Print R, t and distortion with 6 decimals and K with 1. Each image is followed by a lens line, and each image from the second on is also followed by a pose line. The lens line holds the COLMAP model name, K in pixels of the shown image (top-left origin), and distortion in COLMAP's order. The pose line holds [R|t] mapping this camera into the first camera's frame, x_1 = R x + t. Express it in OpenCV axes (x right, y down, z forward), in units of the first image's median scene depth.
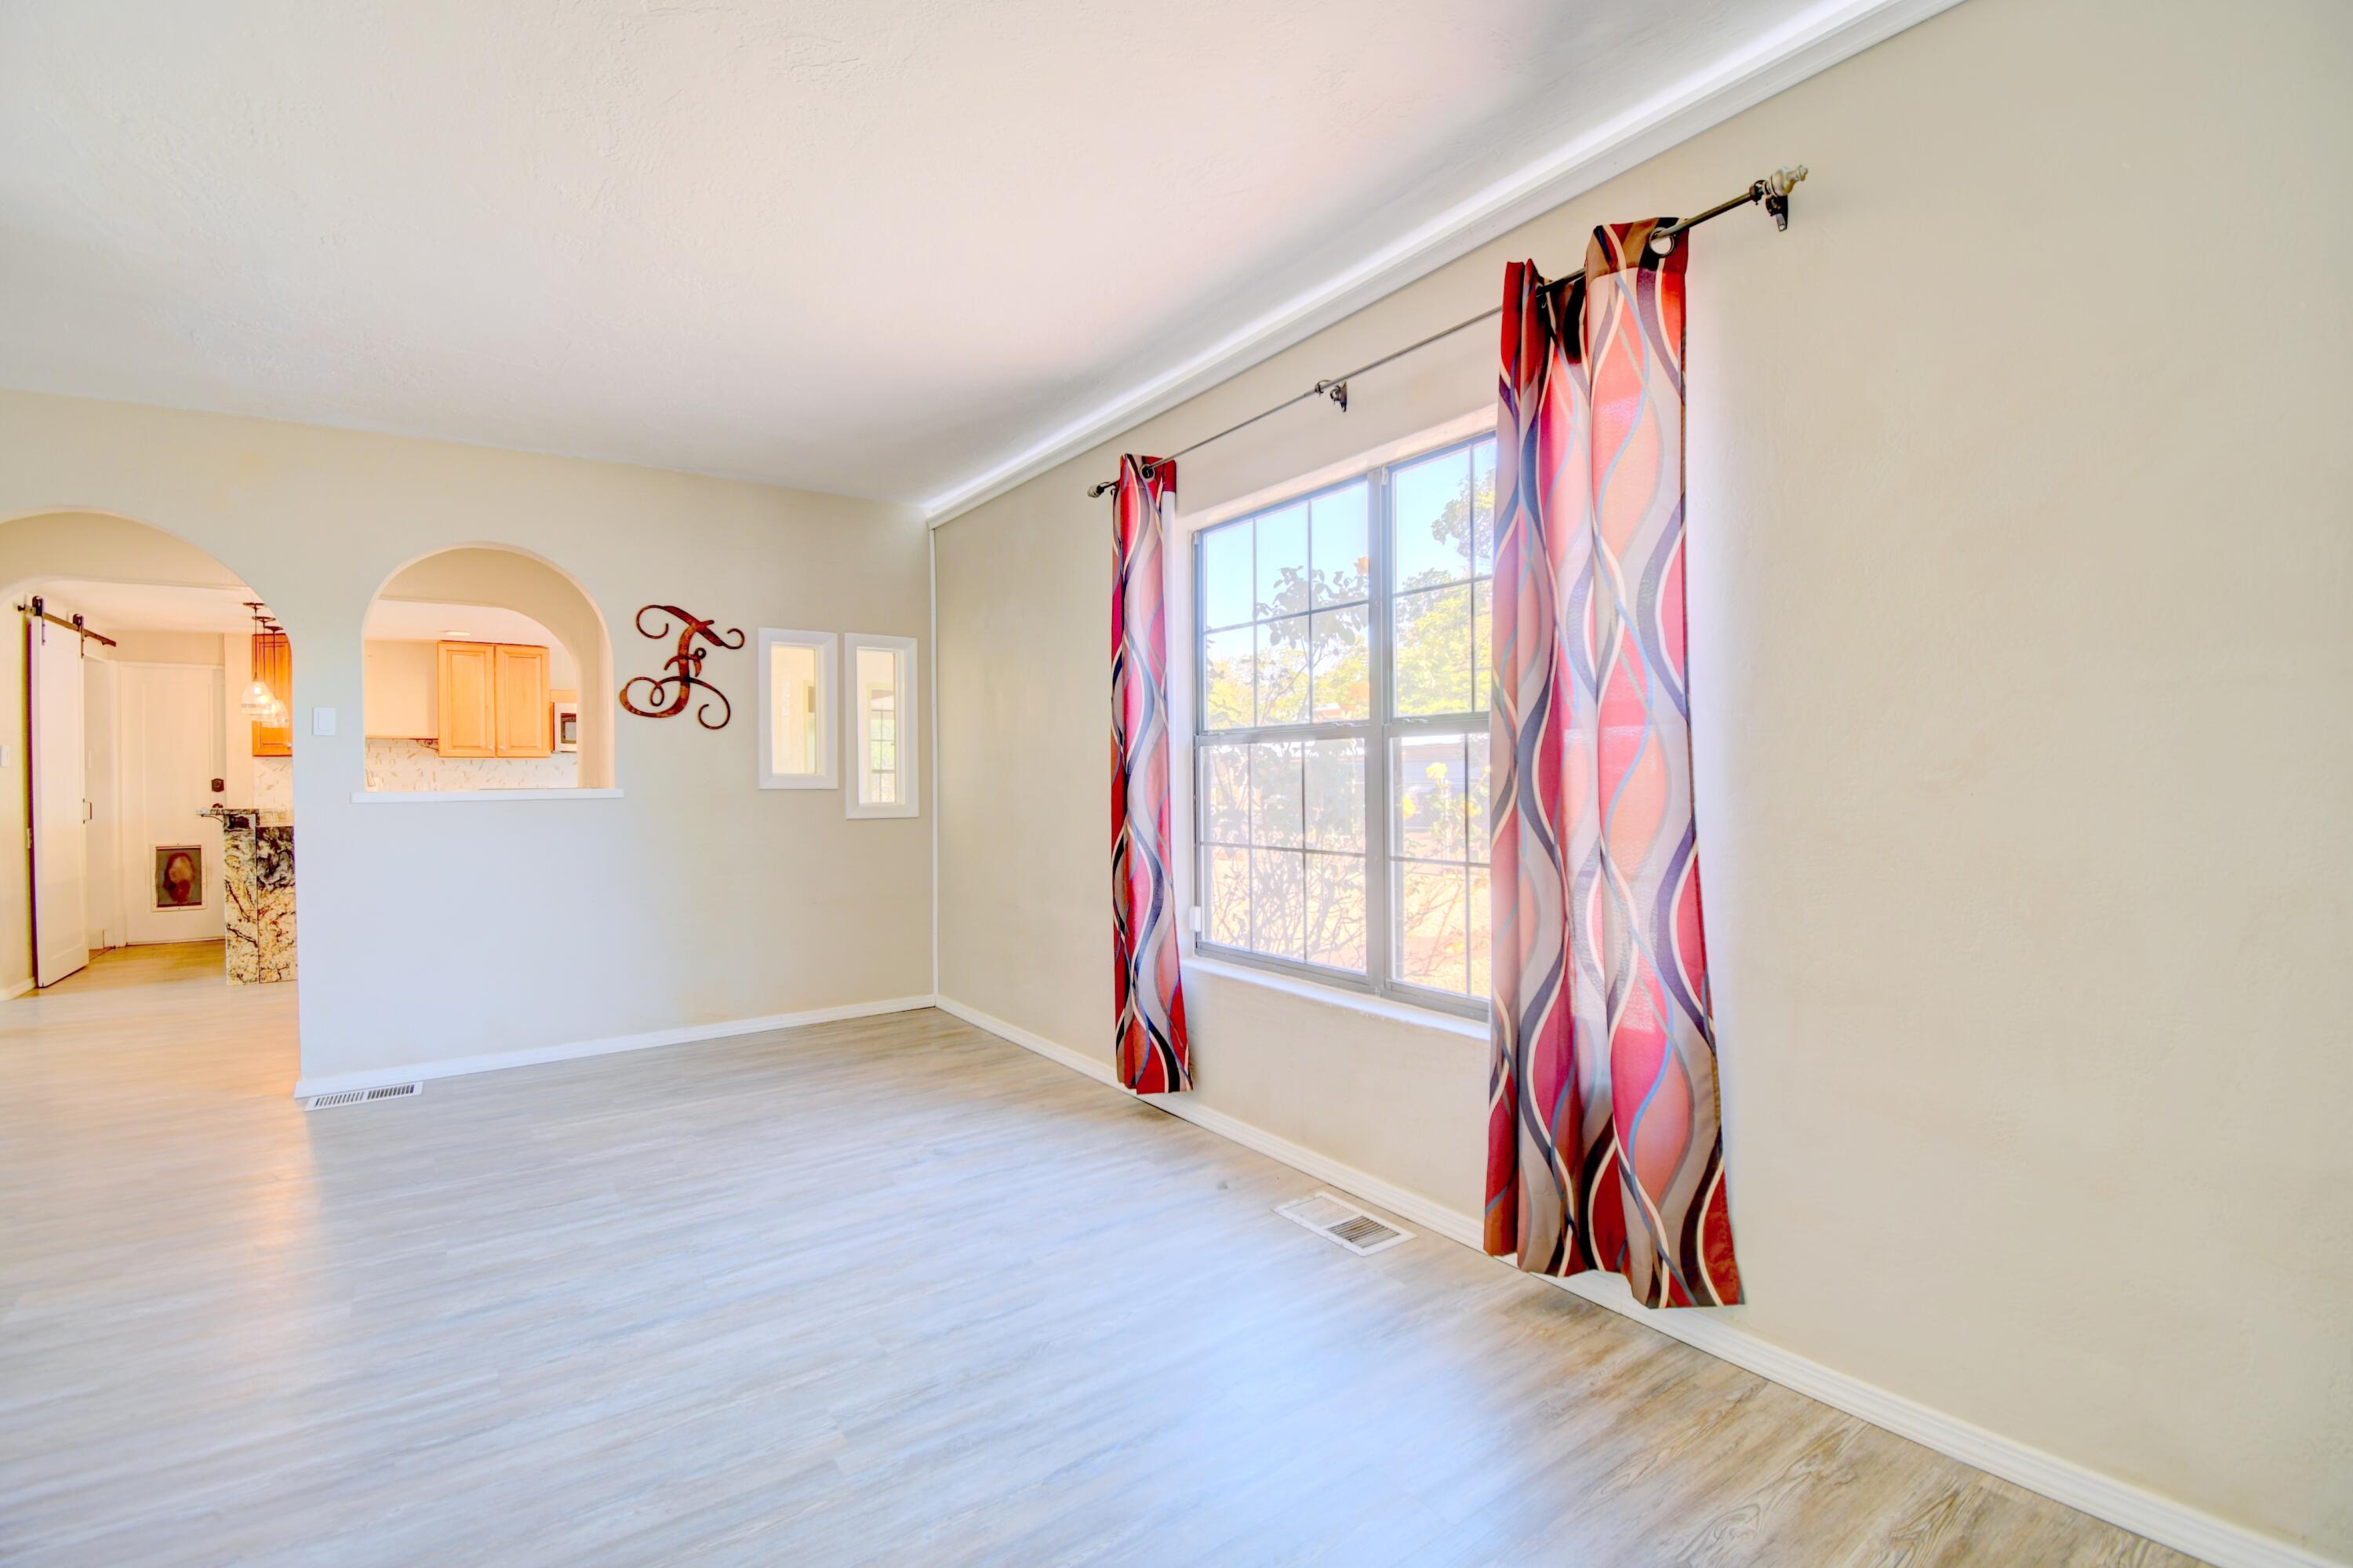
lens RADIAL K [[1034.8, 0, 1176.5], [0, 1034.8, 784.0], [0, 0, 1]] dist [-0.000704, -0.014911]
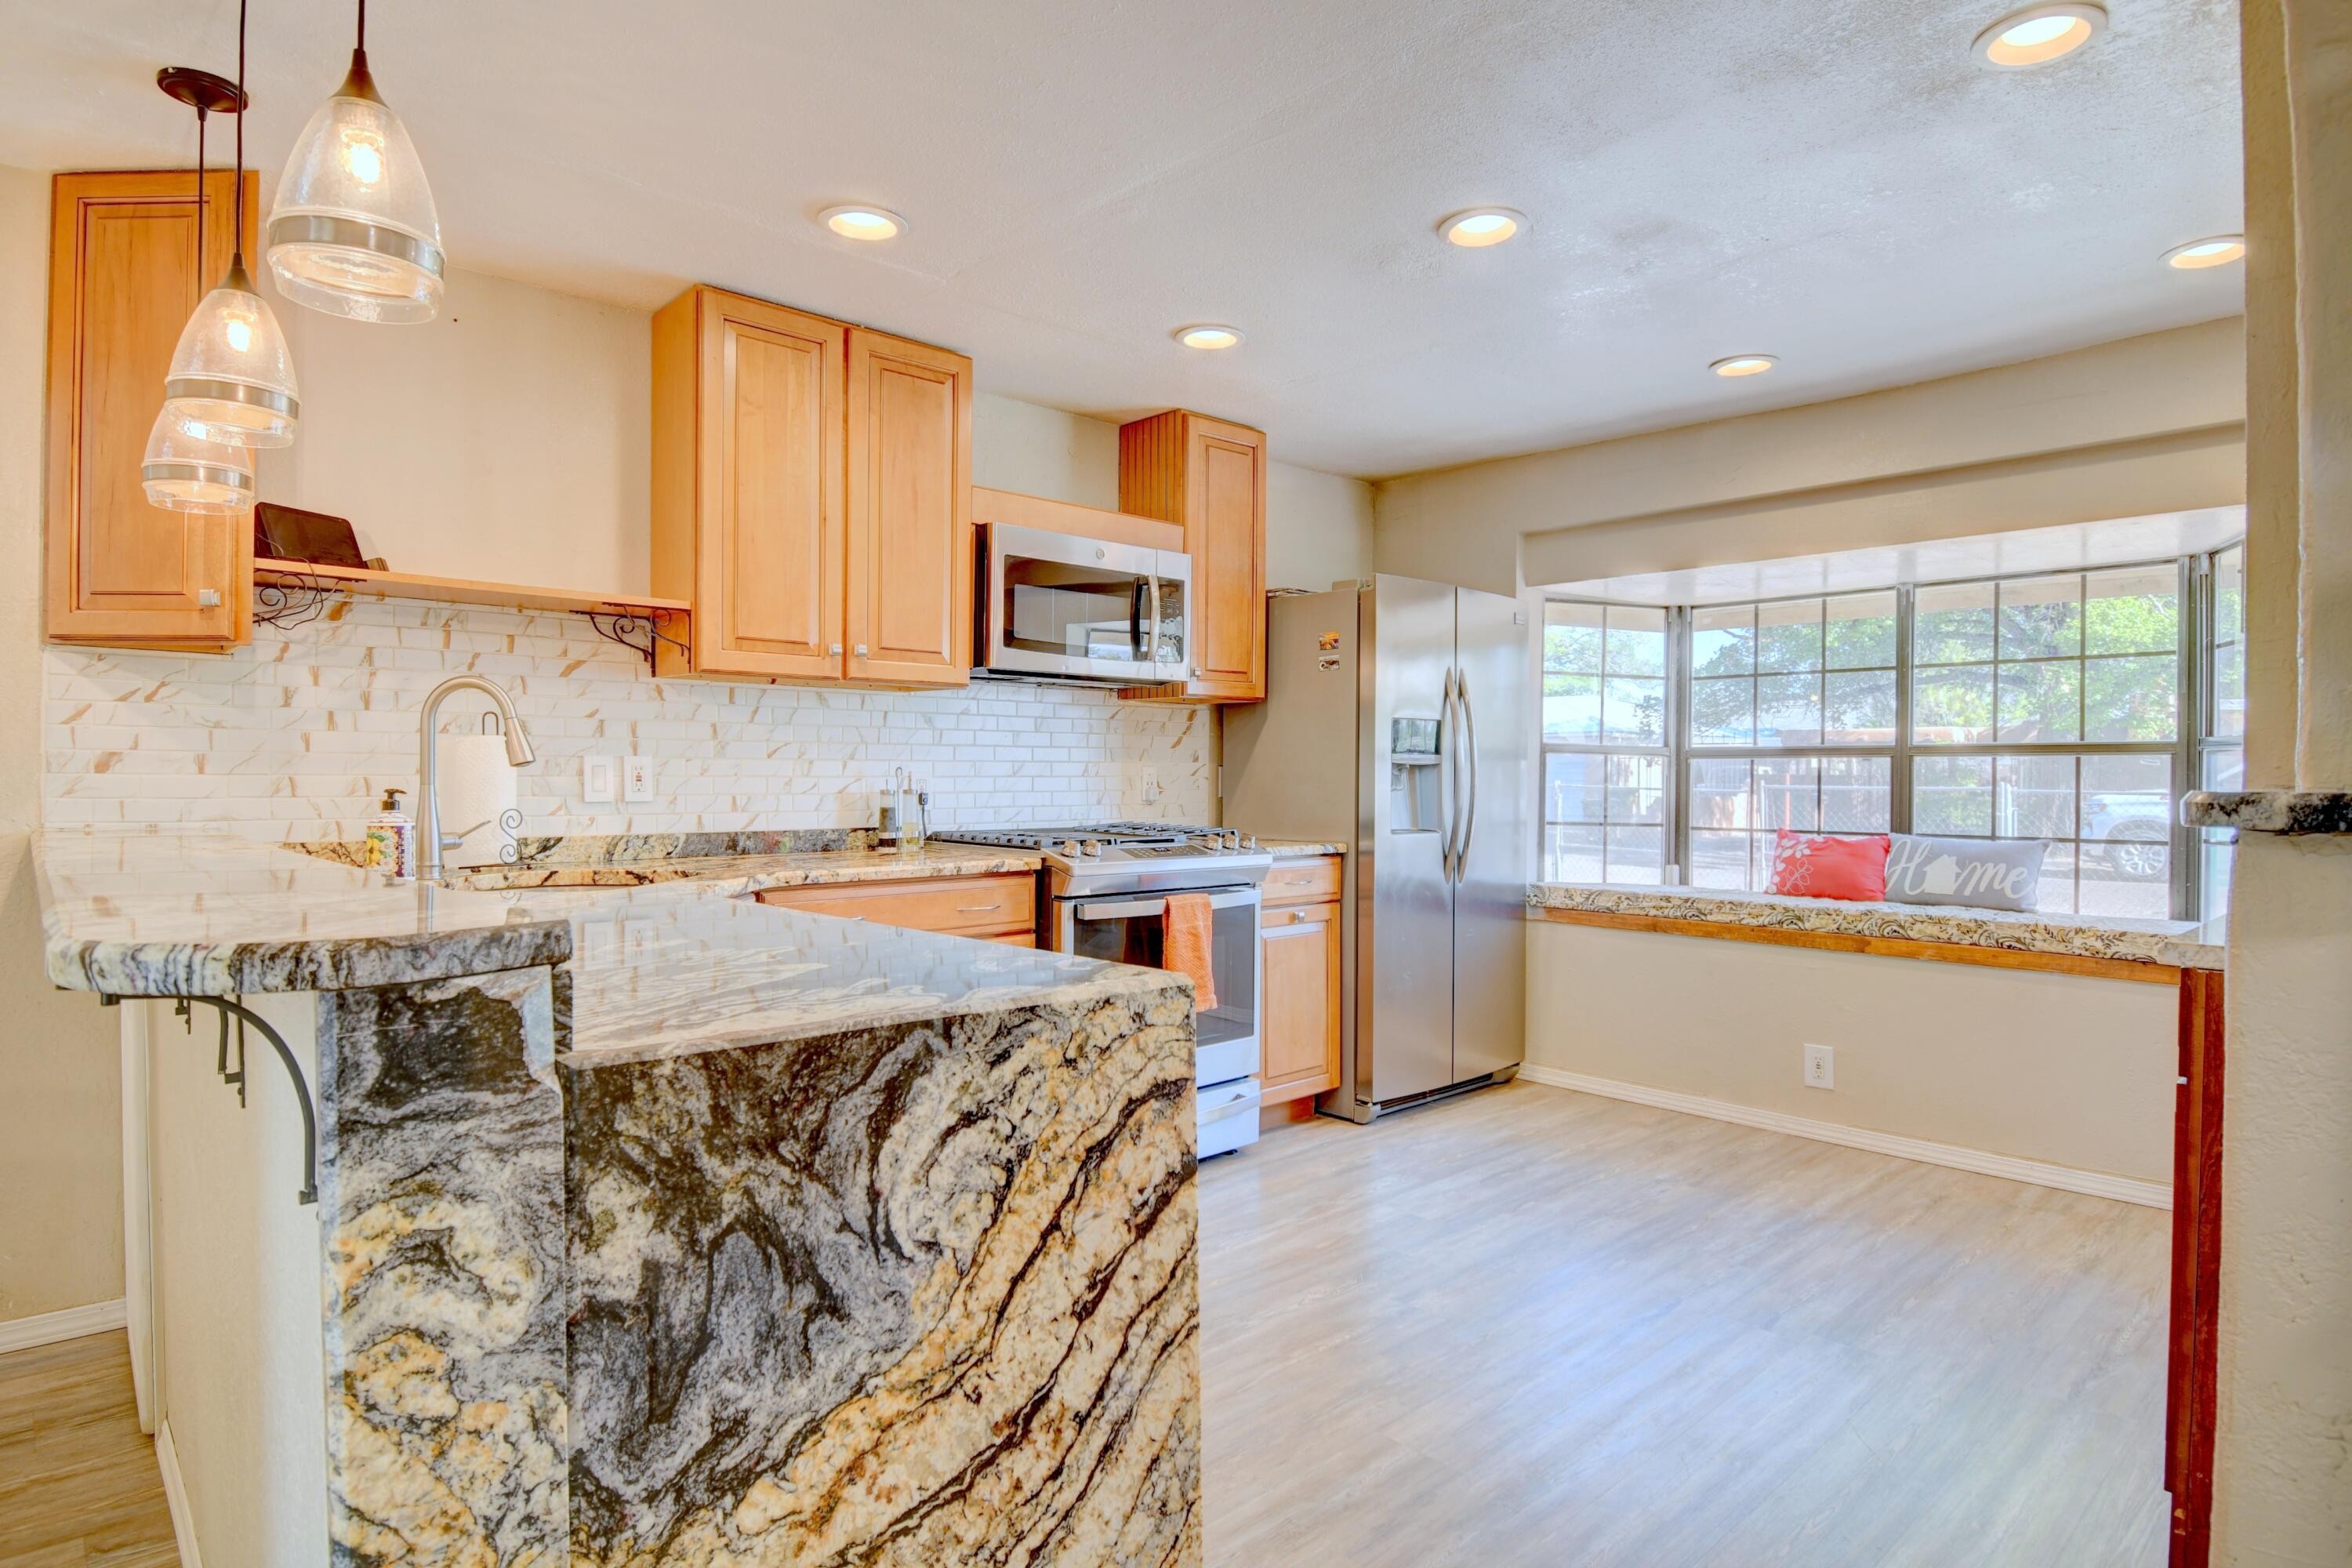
lens RADIAL K [[1260.2, 0, 1176.0], [0, 1260.2, 784.0], [0, 0, 1]] dist [0.002863, -0.011223]
pose [[0.990883, 0.014758, 0.133917, -0.839515], [-0.015183, 0.999882, 0.002156, 0.004957], [-0.133869, -0.004170, 0.990990, 0.829103]]
